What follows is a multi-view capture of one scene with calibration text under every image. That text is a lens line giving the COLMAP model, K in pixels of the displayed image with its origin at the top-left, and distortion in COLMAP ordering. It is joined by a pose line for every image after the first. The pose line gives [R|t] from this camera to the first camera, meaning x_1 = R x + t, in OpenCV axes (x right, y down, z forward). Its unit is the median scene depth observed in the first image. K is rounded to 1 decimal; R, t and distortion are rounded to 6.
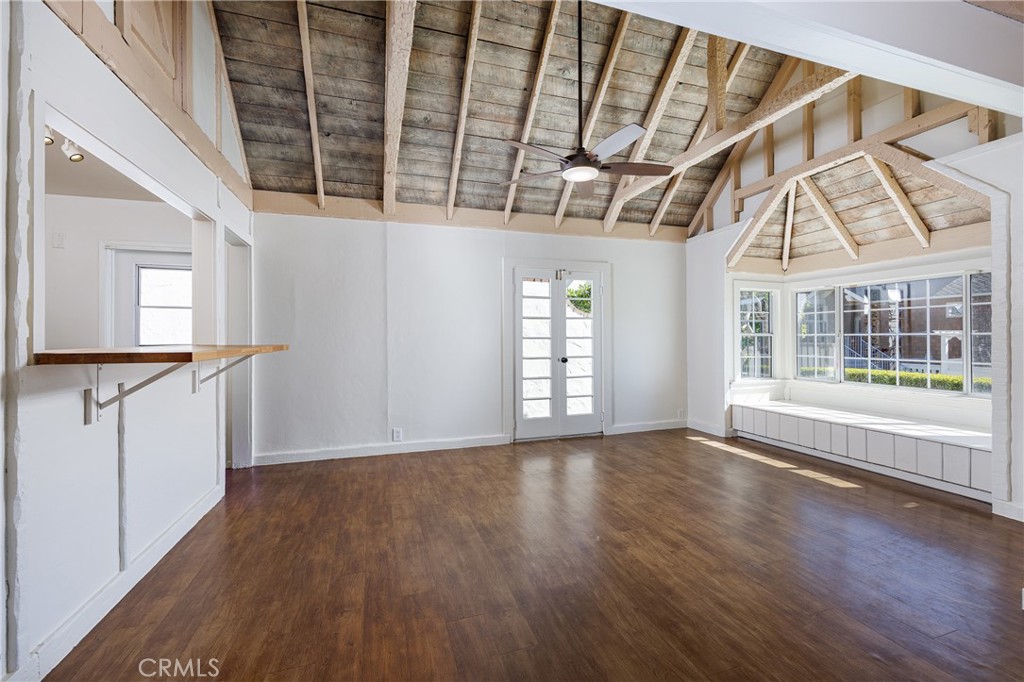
lens RADIAL K [[403.8, 0, 492.2], [0, 403.8, 337.2], [0, 0, 1]] dist [-0.000252, 0.000036]
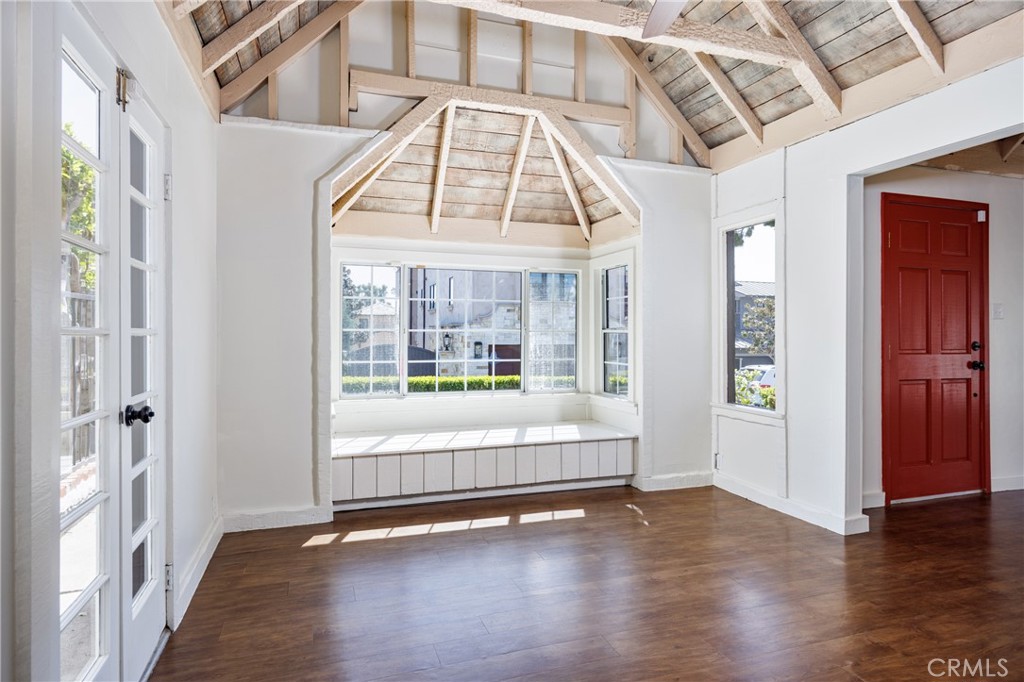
lens RADIAL K [[609.1, 0, 538.2], [0, 609.1, 334.3], [0, 0, 1]] dist [0.001685, 0.001584]
pose [[-0.062240, 0.006627, 0.998039, -0.286607], [-0.005284, 0.999962, -0.006969, 0.007851], [-0.998047, -0.005707, -0.062203, 0.918700]]
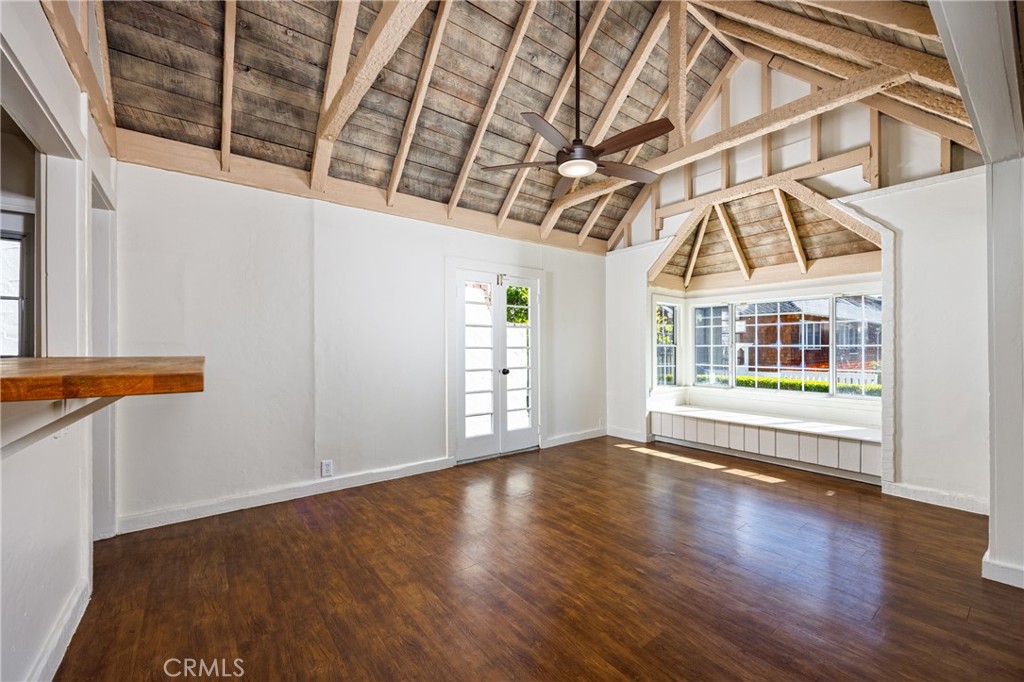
lens RADIAL K [[410.8, 0, 475.2], [0, 410.8, 347.0], [0, 0, 1]] dist [-0.000068, -0.000116]
pose [[0.949523, 0.004838, 0.313659, -0.211043], [-0.004985, 0.999988, -0.000332, 0.000790], [-0.313657, -0.001248, 0.949536, 0.138808]]
